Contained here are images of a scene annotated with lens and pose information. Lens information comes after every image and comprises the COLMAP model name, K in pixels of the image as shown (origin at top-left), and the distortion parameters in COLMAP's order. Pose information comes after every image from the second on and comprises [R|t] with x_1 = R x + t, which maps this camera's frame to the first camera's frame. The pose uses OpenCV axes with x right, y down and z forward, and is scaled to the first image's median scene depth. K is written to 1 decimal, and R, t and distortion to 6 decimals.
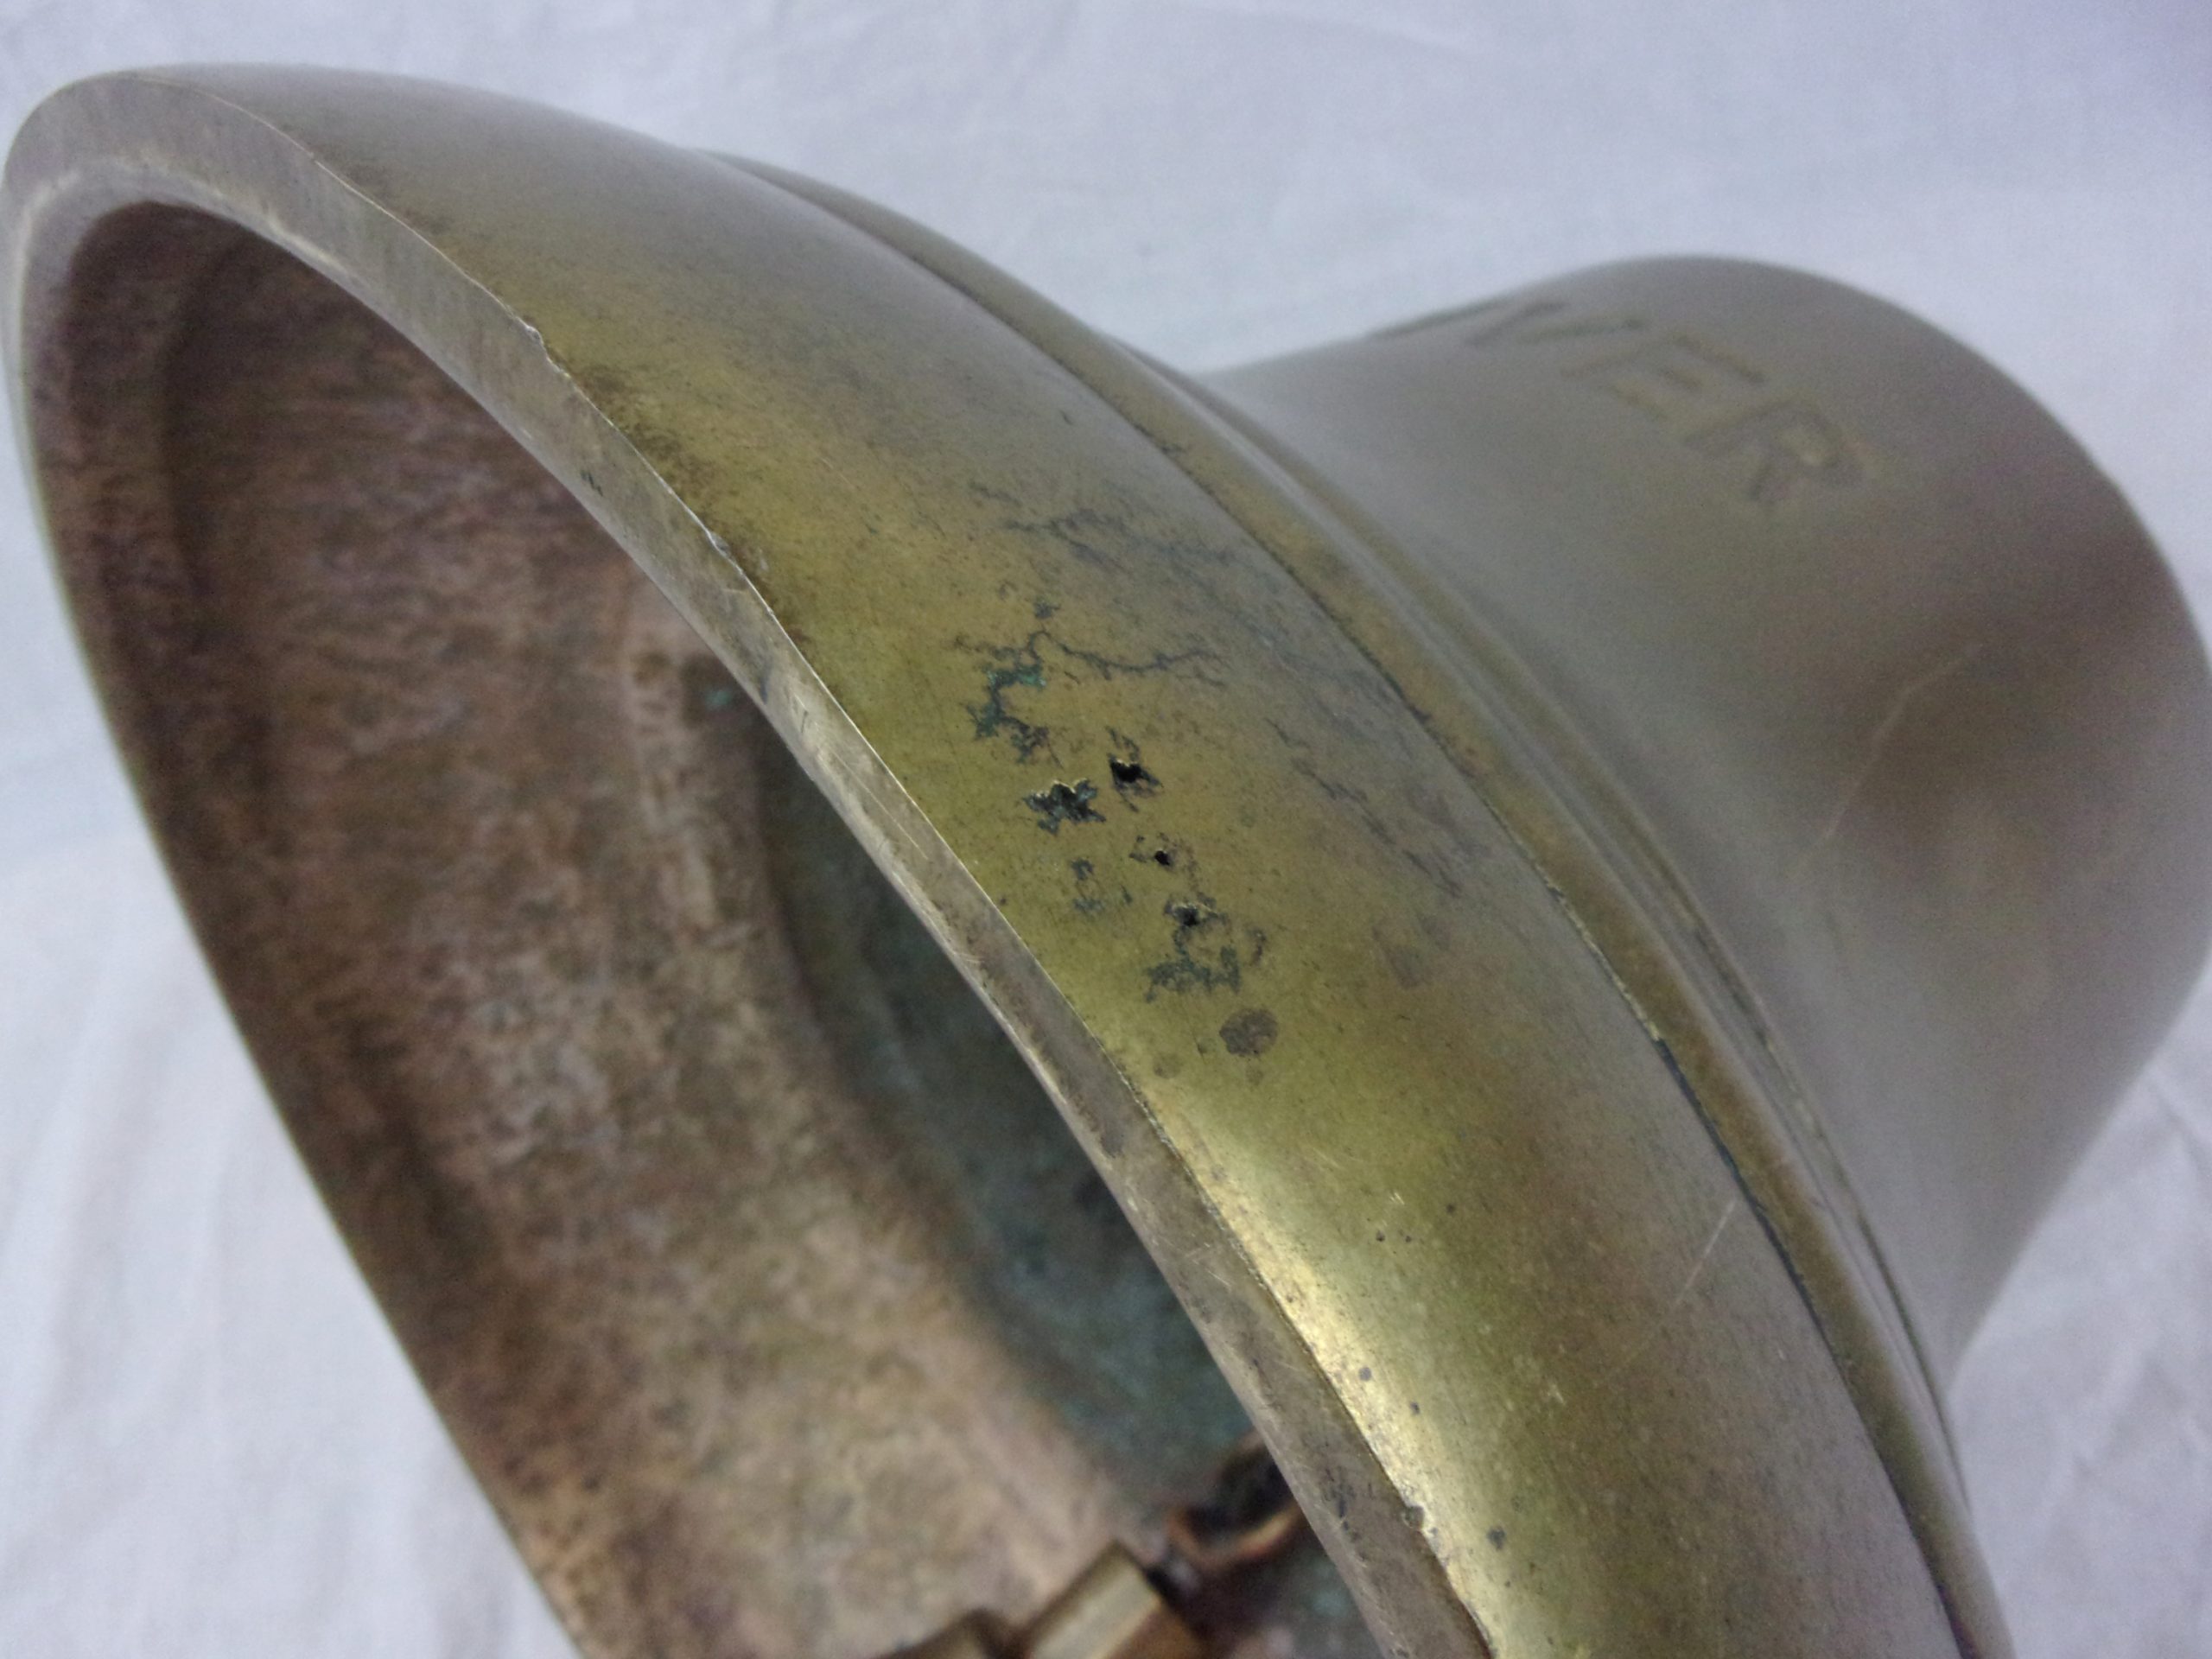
lens RADIAL K [[1809.5, 0, 1106.0], [0, 1809.5, 829.5], [0, 0, 1]] dist [0.018390, -0.074896]
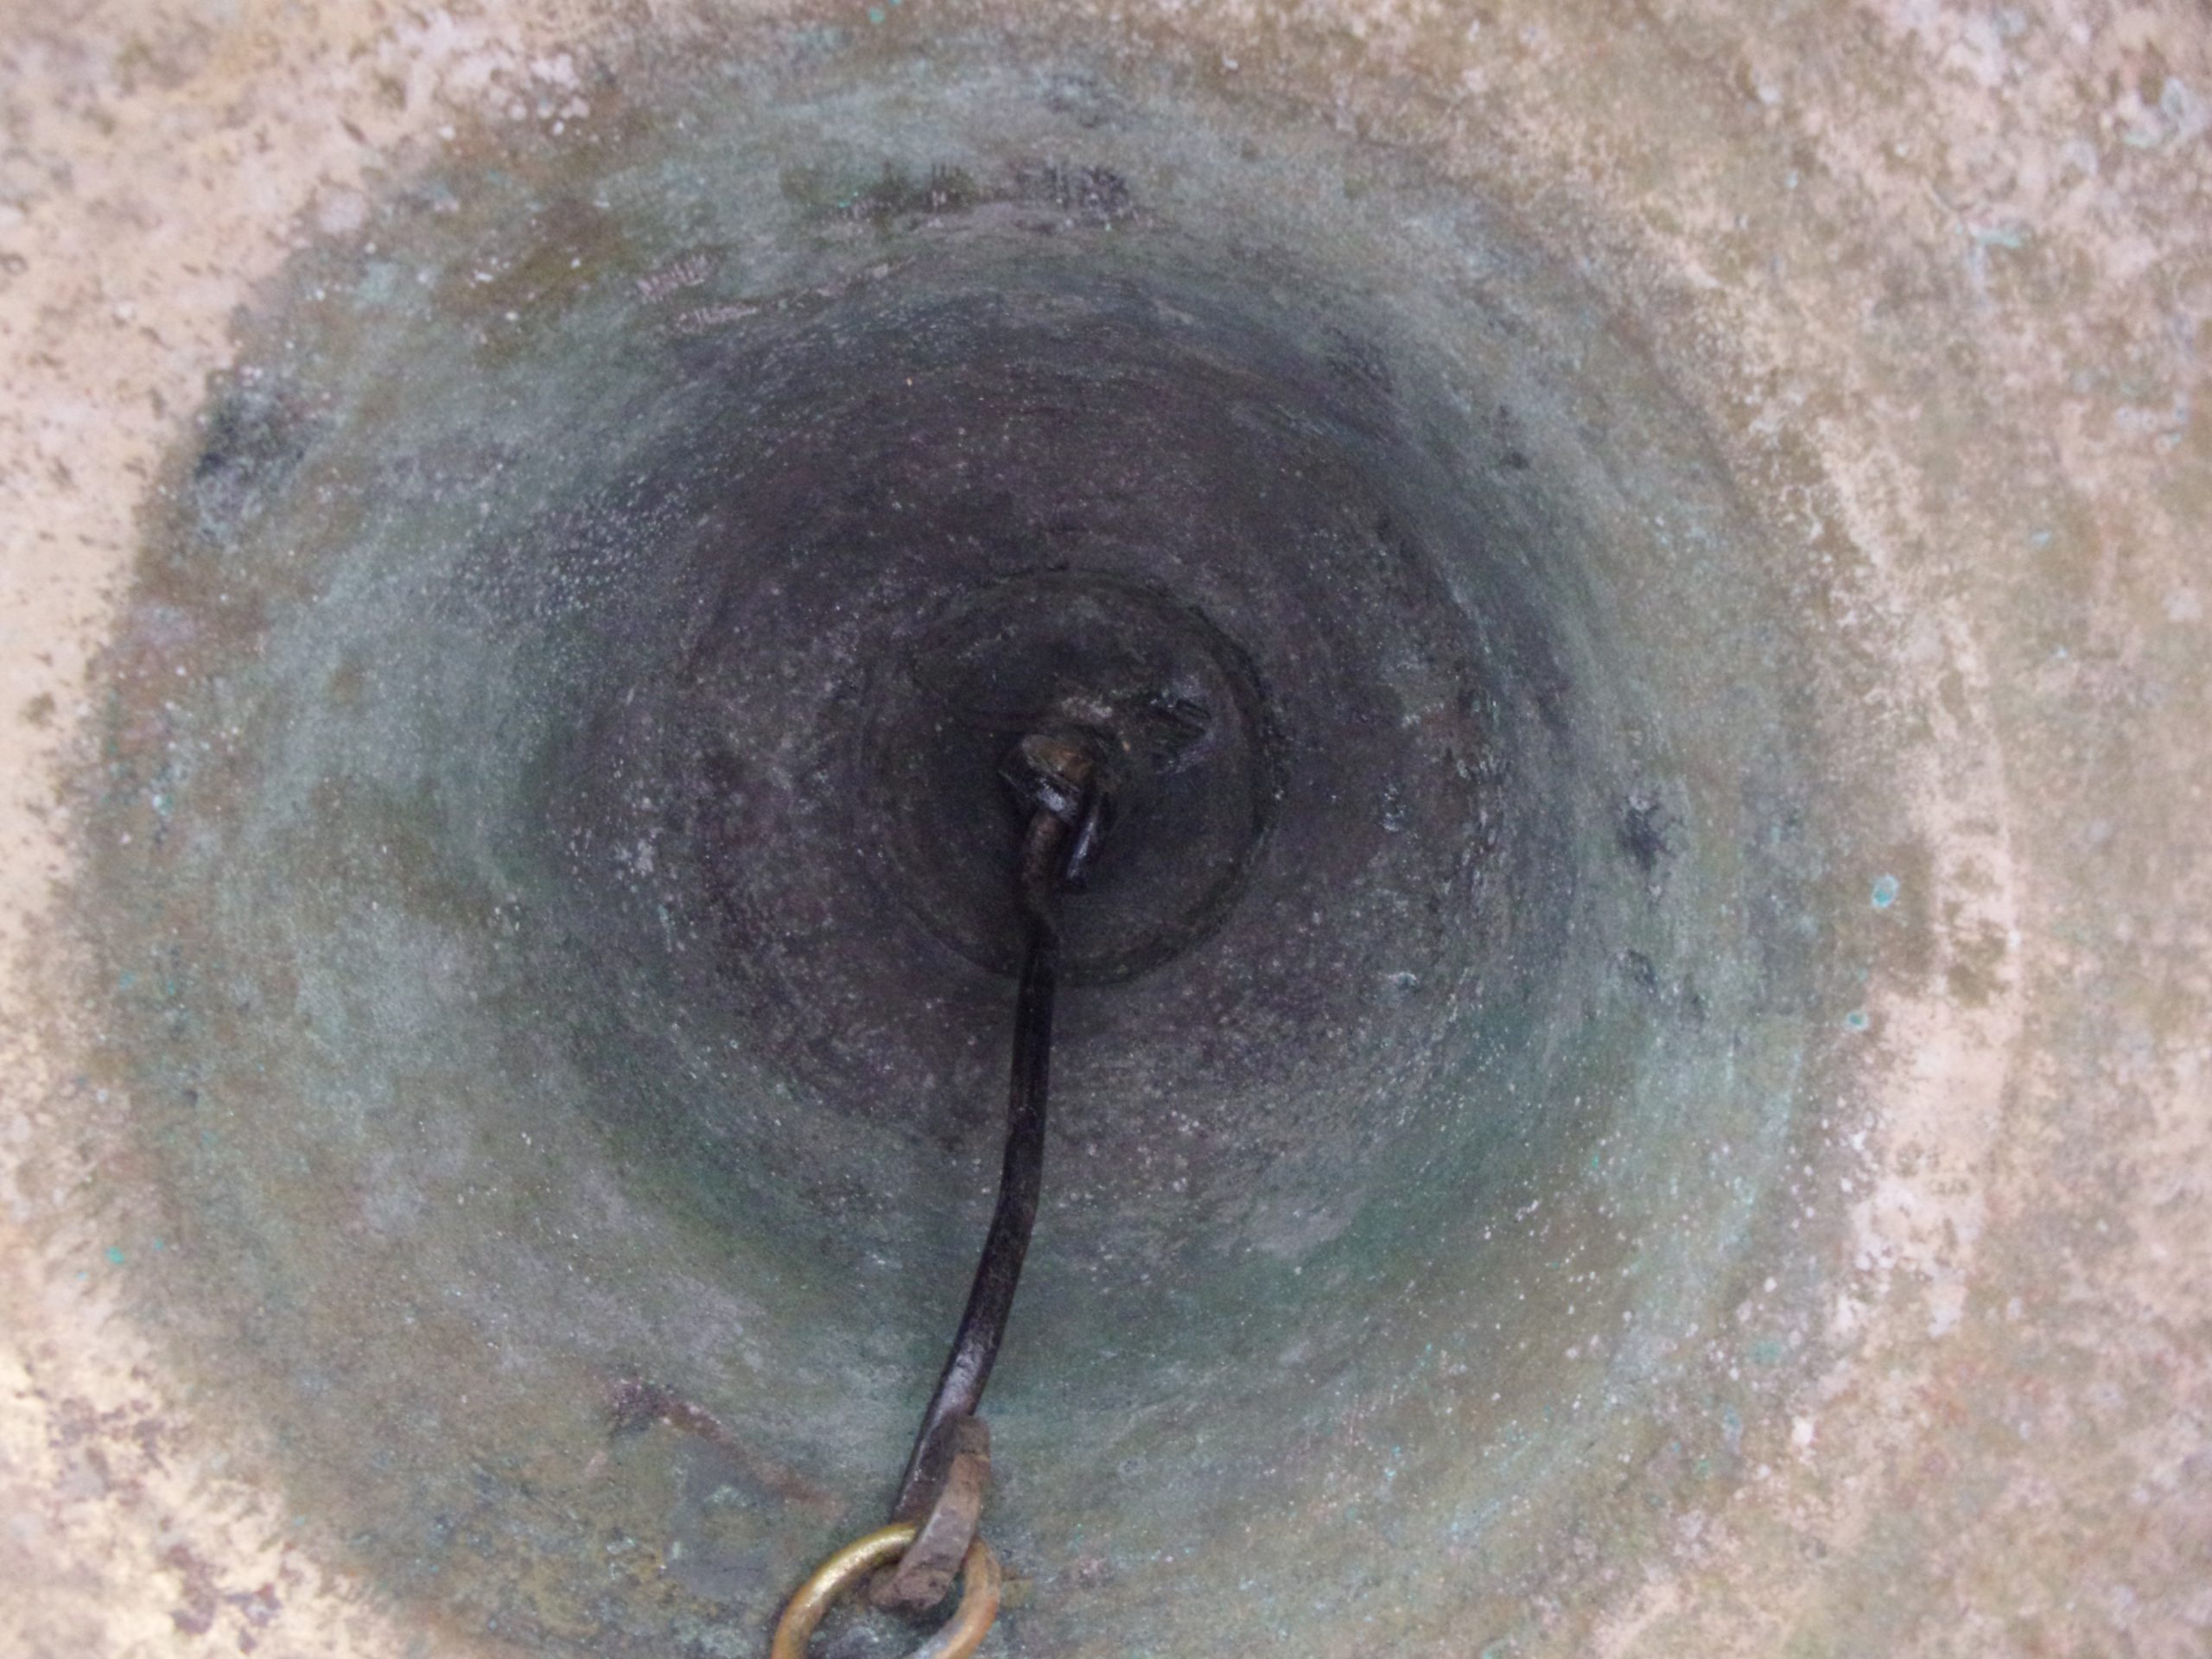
lens RADIAL K [[1824.3, 0, 1112.1], [0, 1824.3, 792.8], [0, 0, 1]] dist [0.030179, -0.062932]
pose [[-0.571380, 0.097518, 0.814871, -0.539699], [-0.729082, -0.516169, -0.449454, 0.400394], [0.376781, -0.850917, 0.366027, 0.629754]]
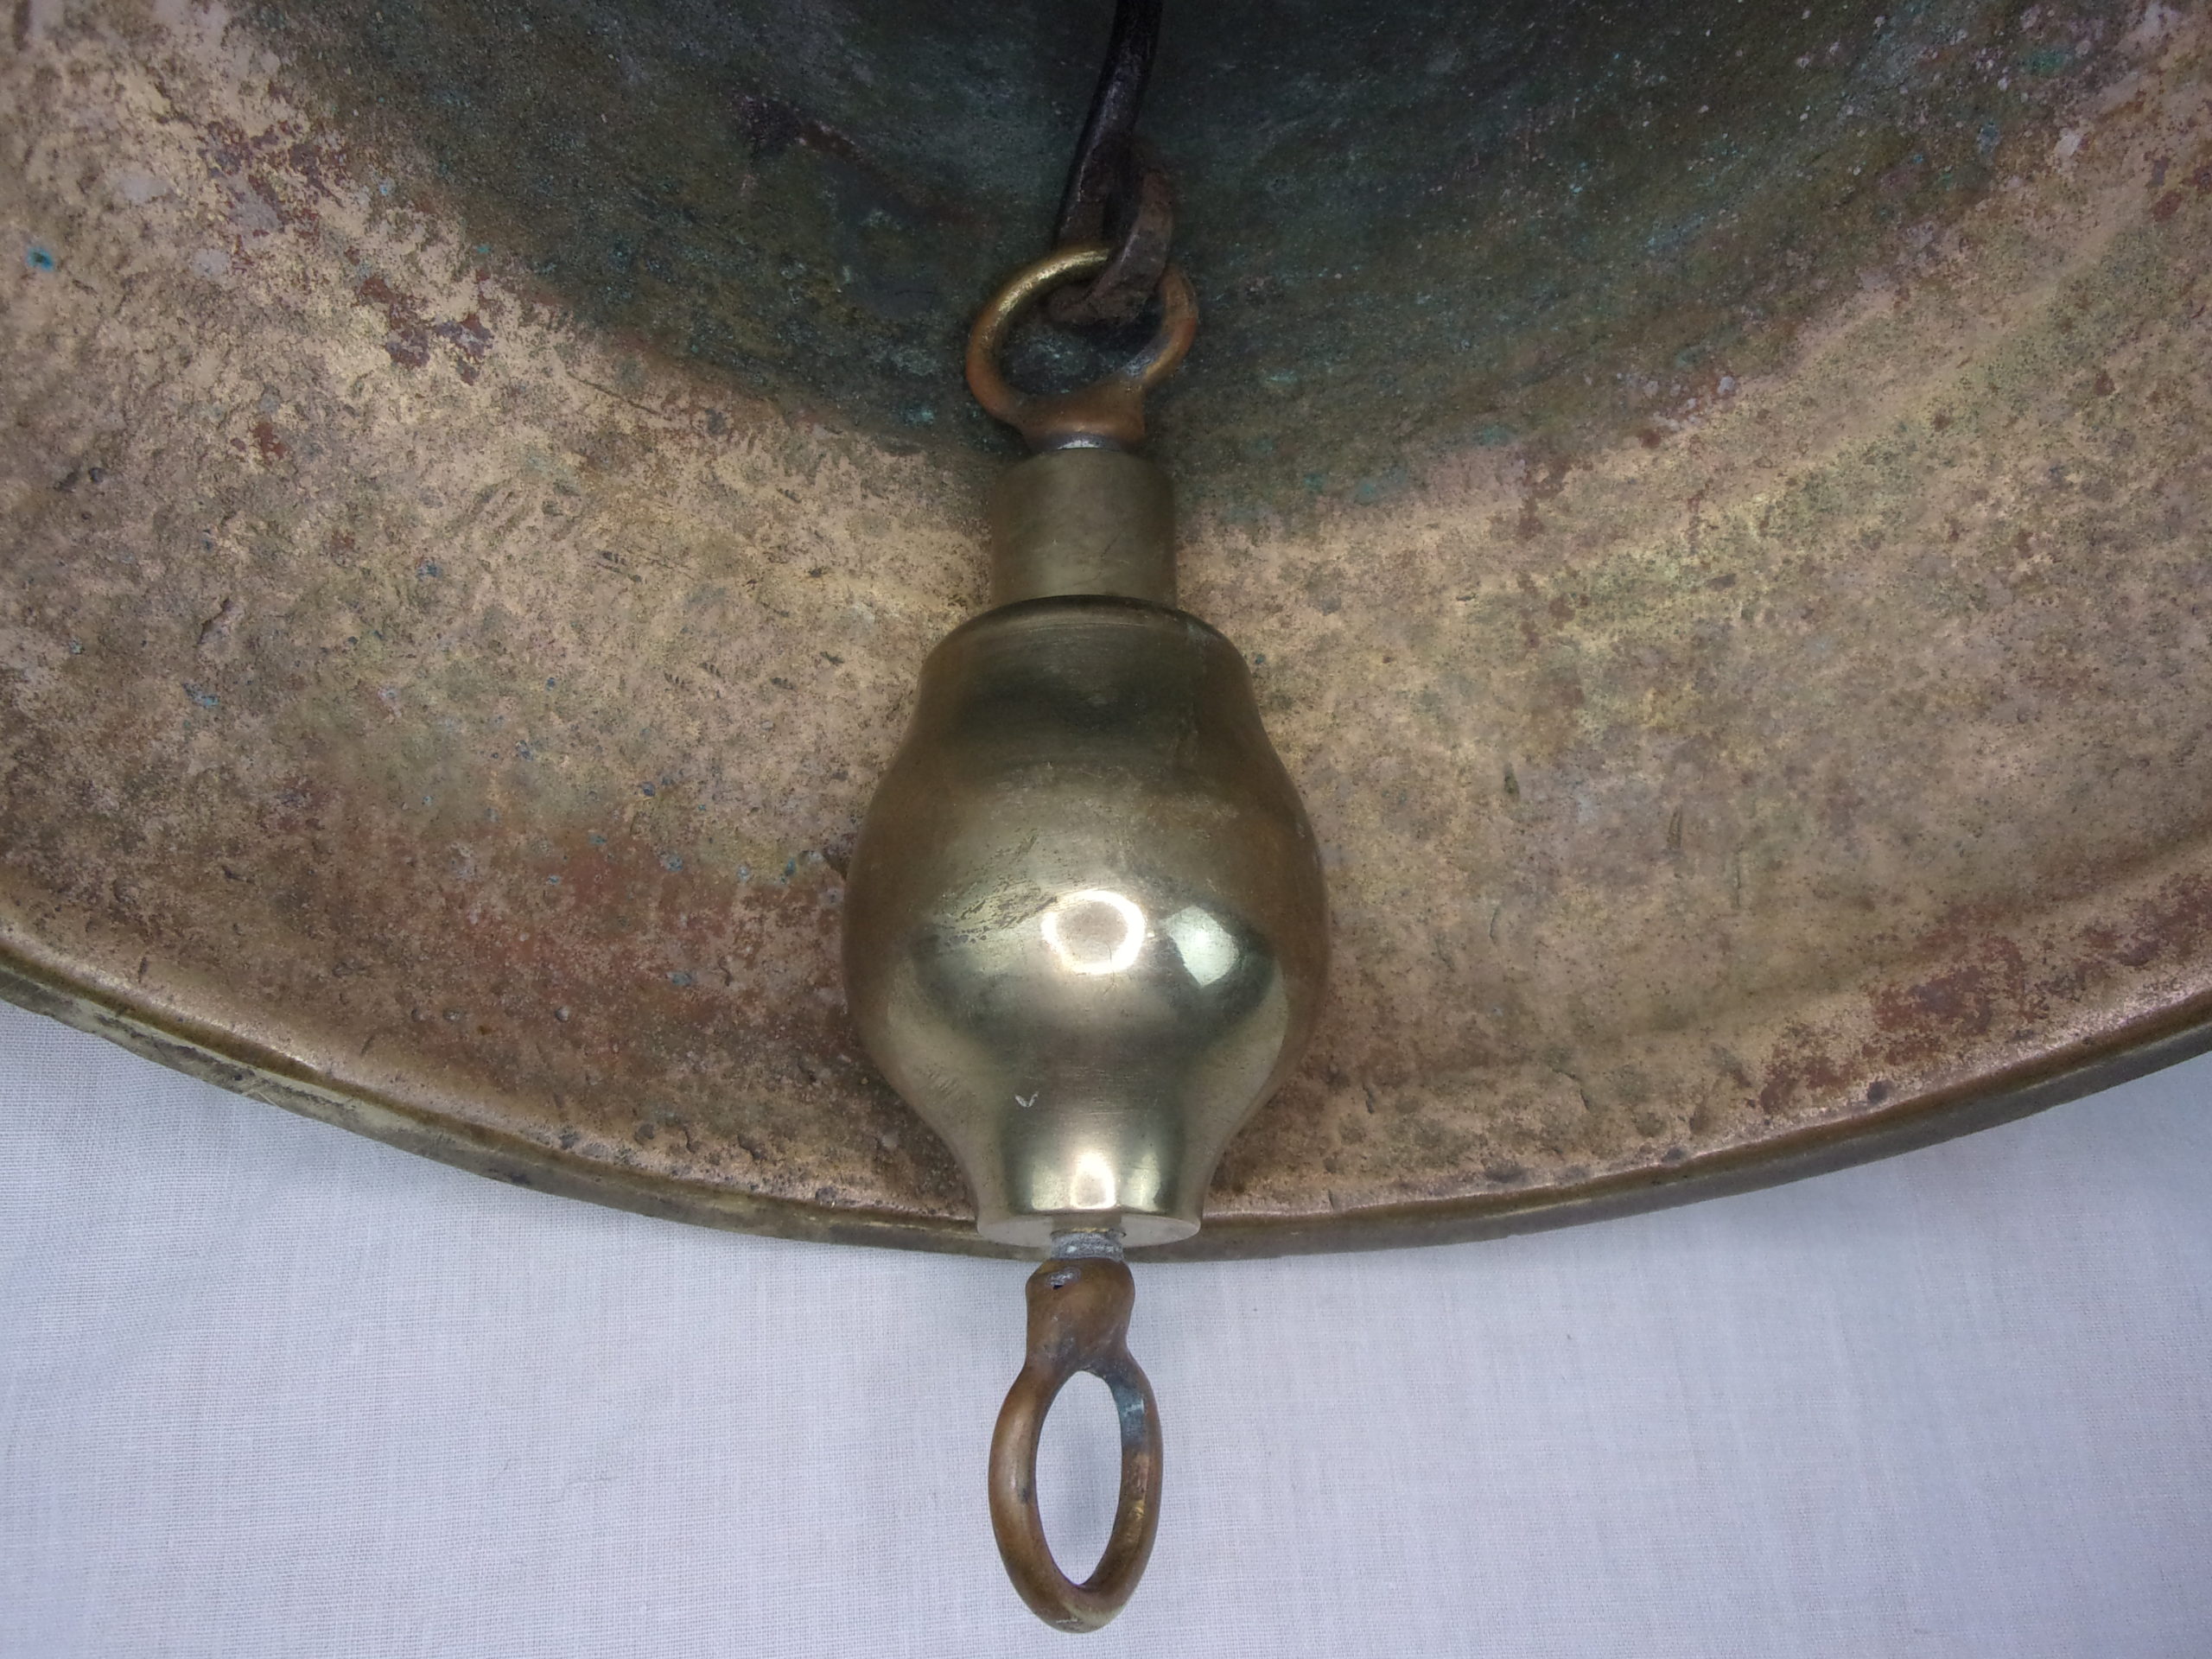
lens RADIAL K [[1848.4, 0, 1106.0], [0, 1848.4, 829.5], [0, 0, 1]] dist [0.027902, -0.068927]
pose [[-0.652951, -0.413922, 0.634290, -0.428270], [-0.665727, -0.085724, -0.741255, 0.493812], [0.361196, -0.906267, -0.219585, 0.572546]]
